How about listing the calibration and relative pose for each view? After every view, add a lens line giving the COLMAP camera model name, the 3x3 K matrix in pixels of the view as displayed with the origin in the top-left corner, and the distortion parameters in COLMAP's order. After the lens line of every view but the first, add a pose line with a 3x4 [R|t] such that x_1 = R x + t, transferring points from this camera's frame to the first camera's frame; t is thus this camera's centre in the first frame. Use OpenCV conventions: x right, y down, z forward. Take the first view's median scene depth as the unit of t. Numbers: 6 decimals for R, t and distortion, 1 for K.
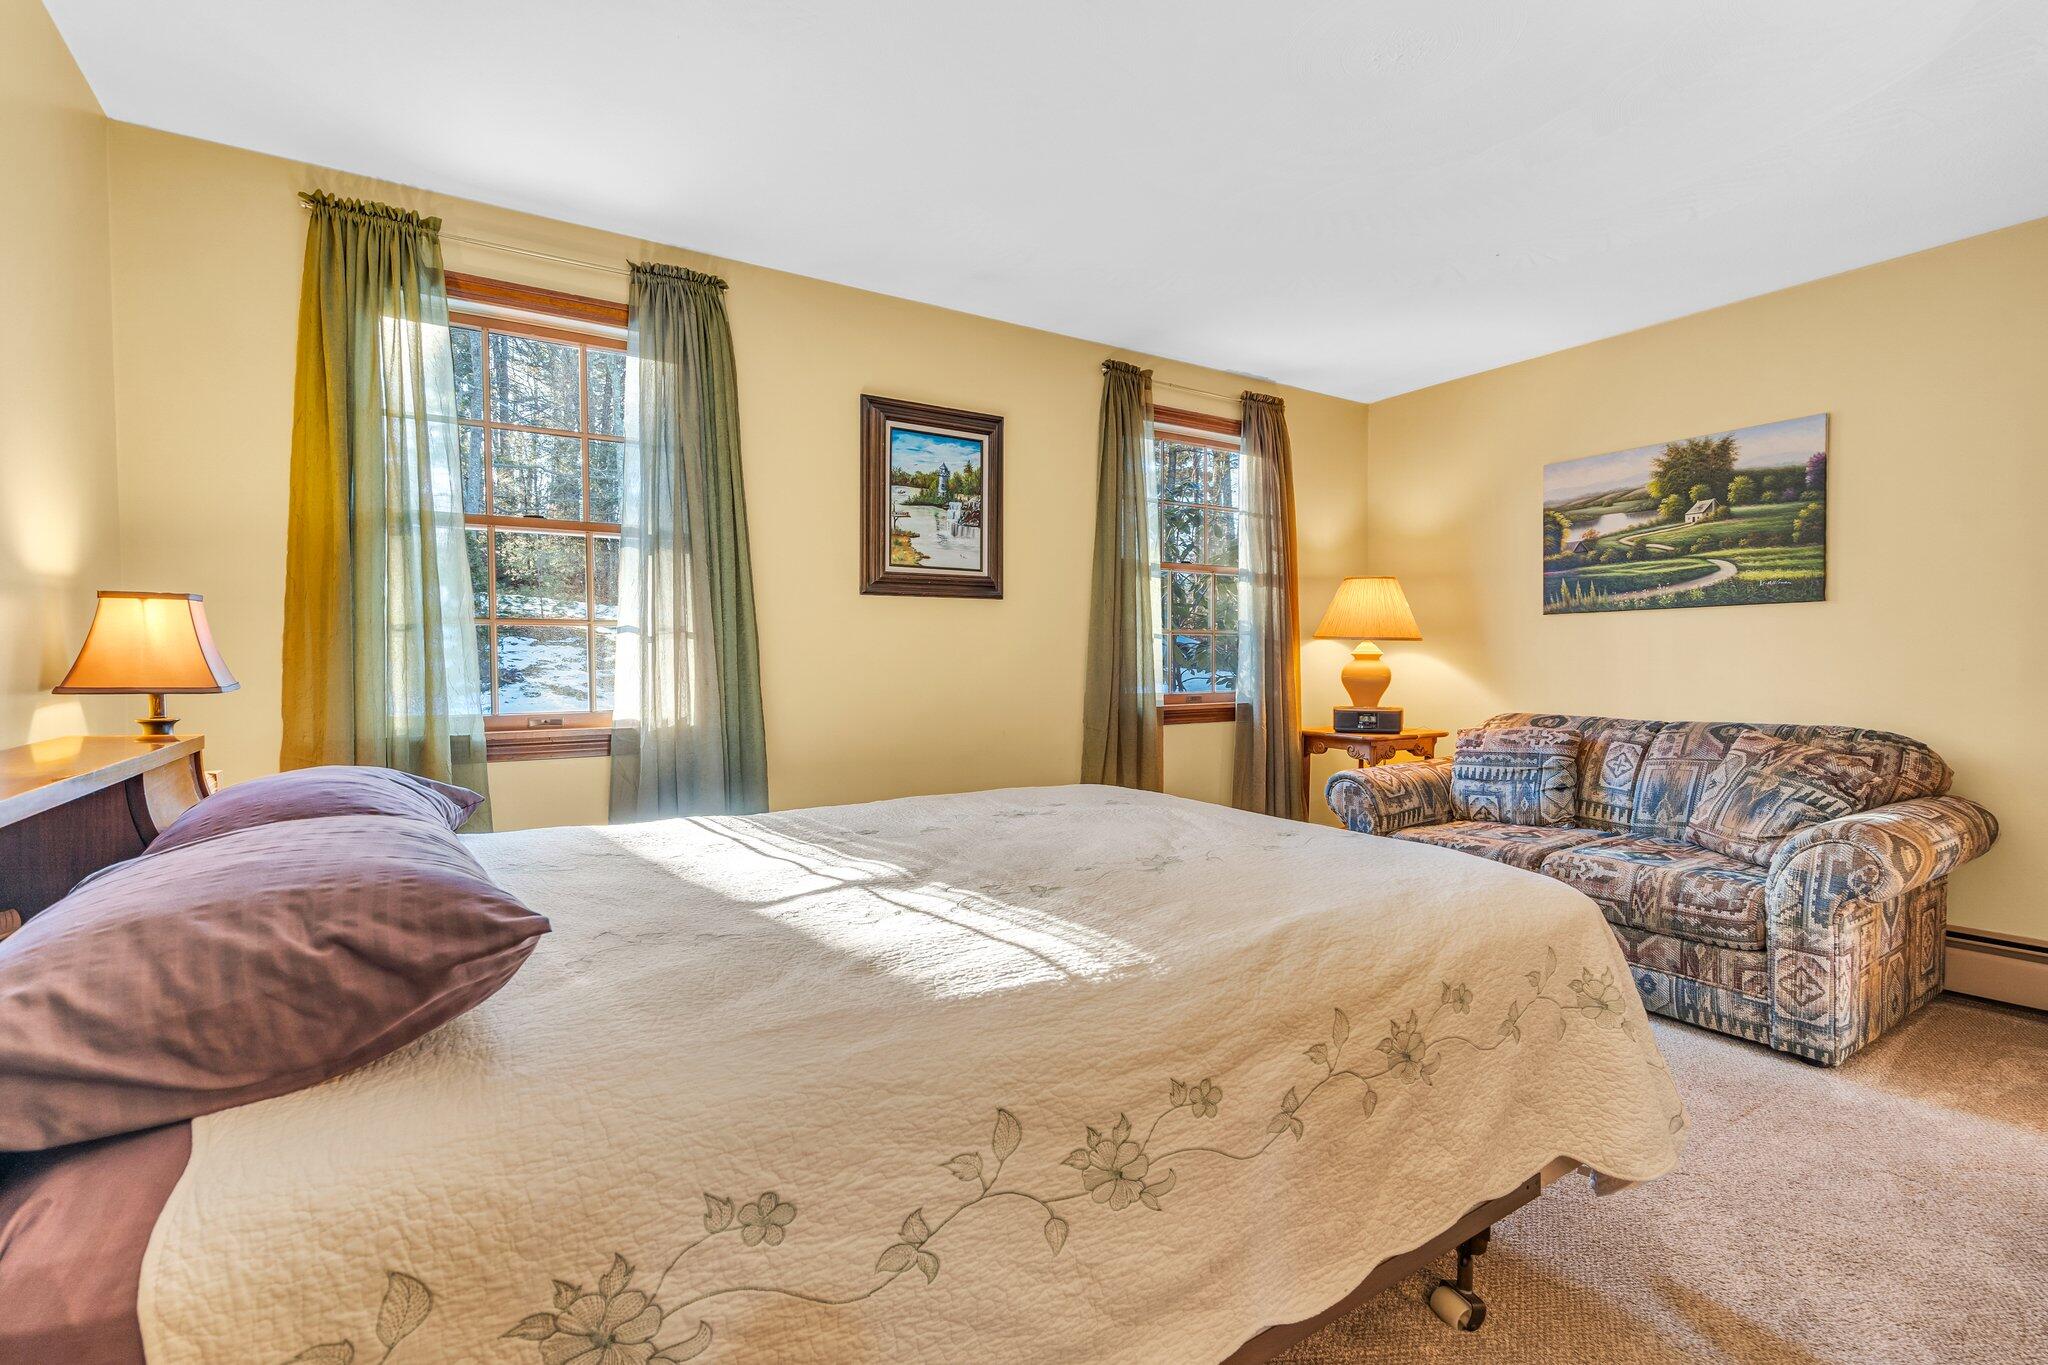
lens RADIAL K [[945.3, 0, 1037.4], [0, 945.3, 685.8], [0, 0, 1]] dist [-0.002337, 0.000442]
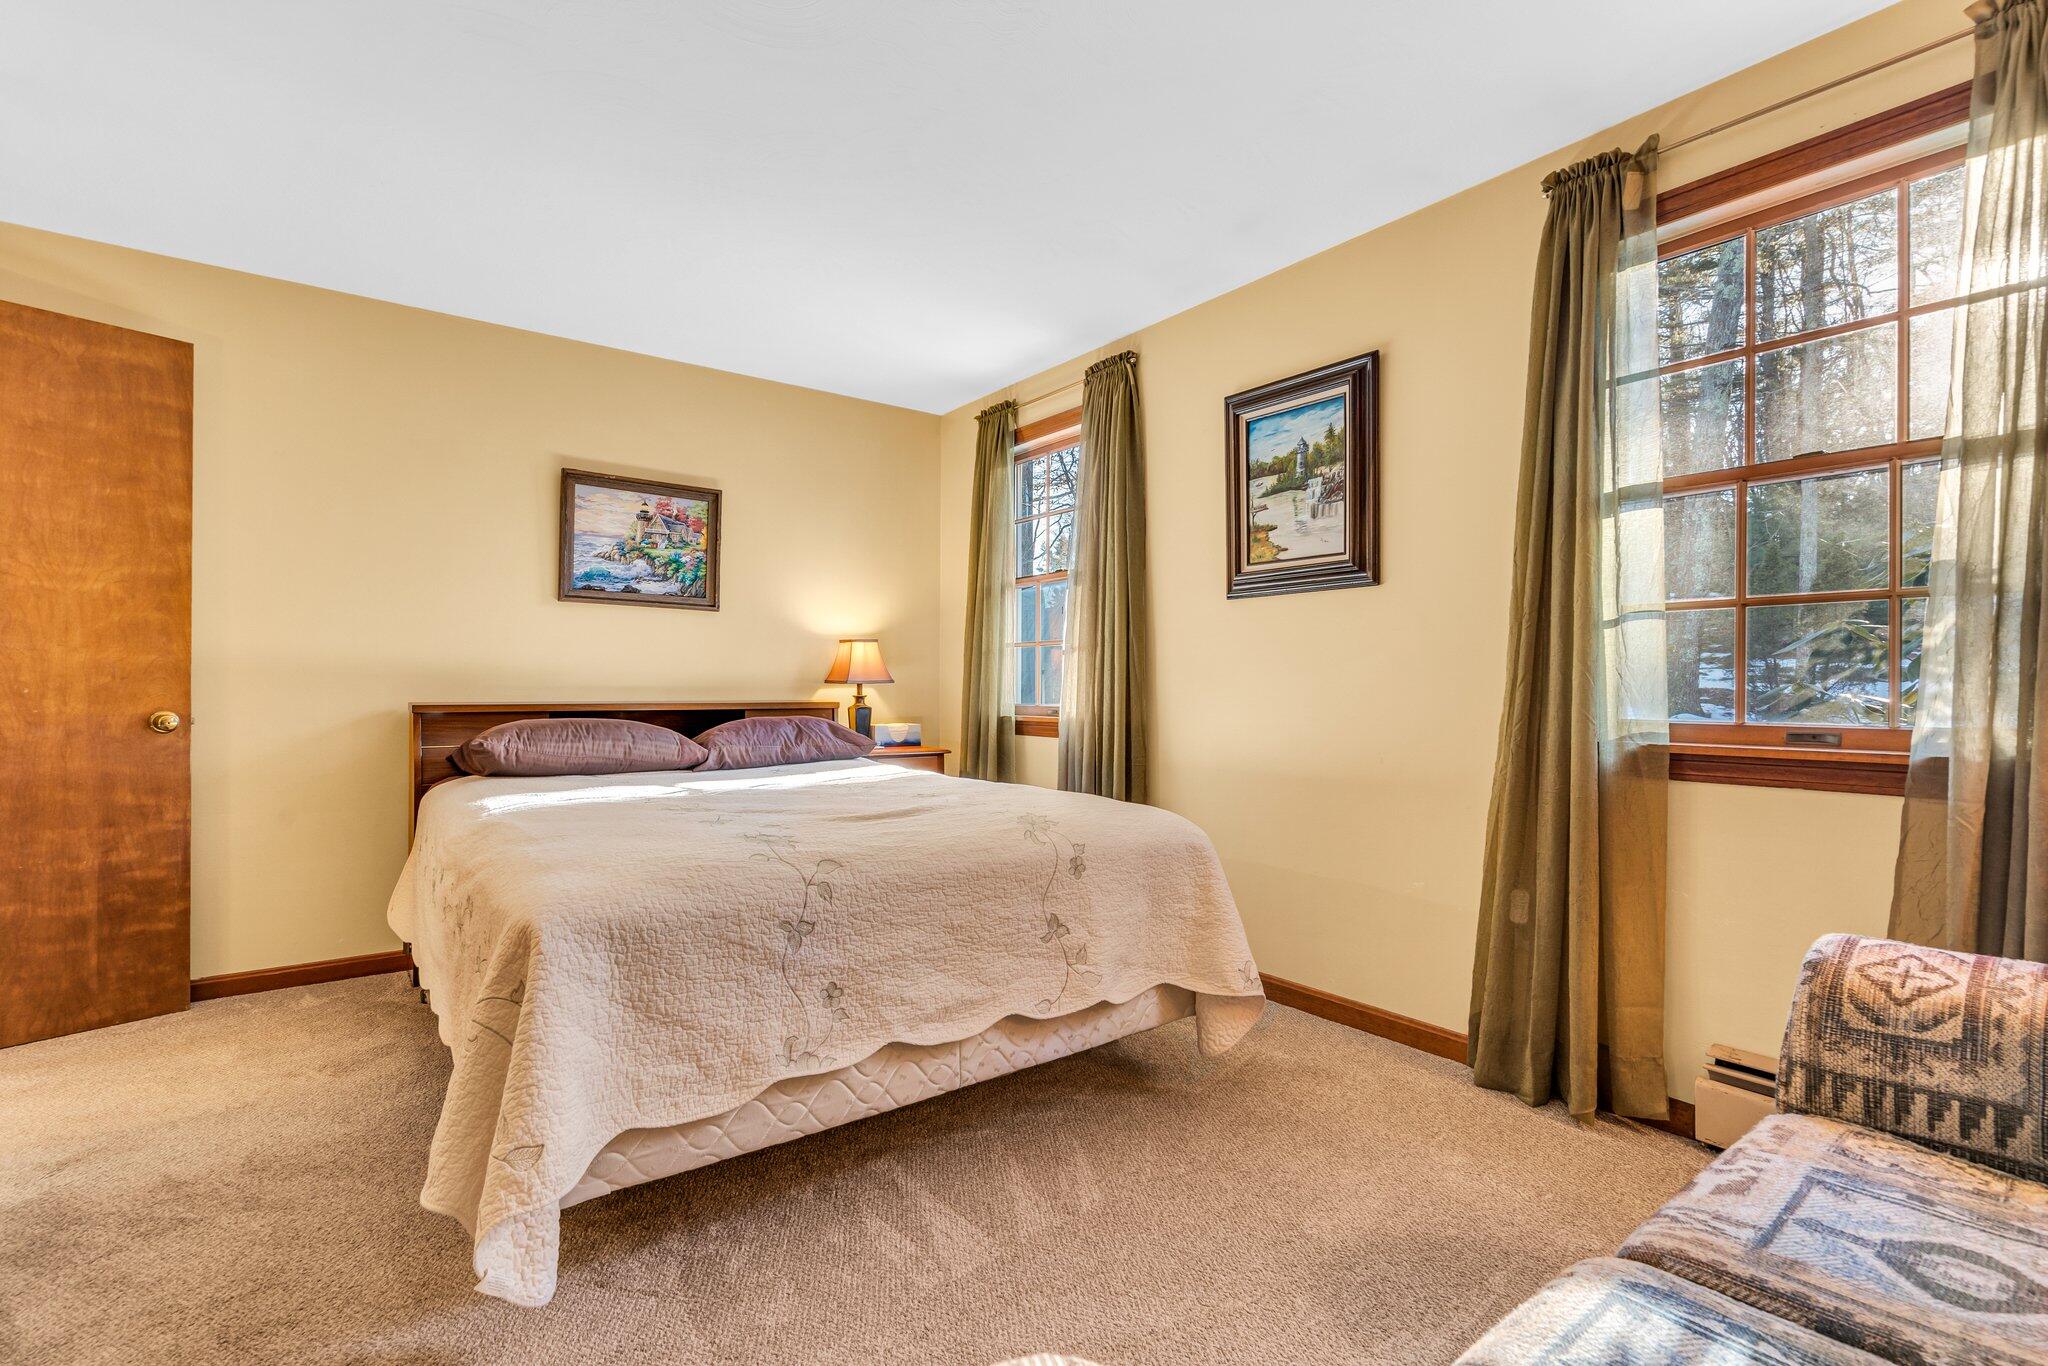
lens RADIAL K [[945.3, 0, 1037.4], [0, 945.3, 686.3], [0, 0, 1]] dist [-0.002337, 0.000442]
pose [[0.069835, 0.009142, -0.997517, 0.751837], [-0.023713, 0.999691, 0.007501, -0.007462], [0.997277, 0.023130, 0.070030, 0.700637]]
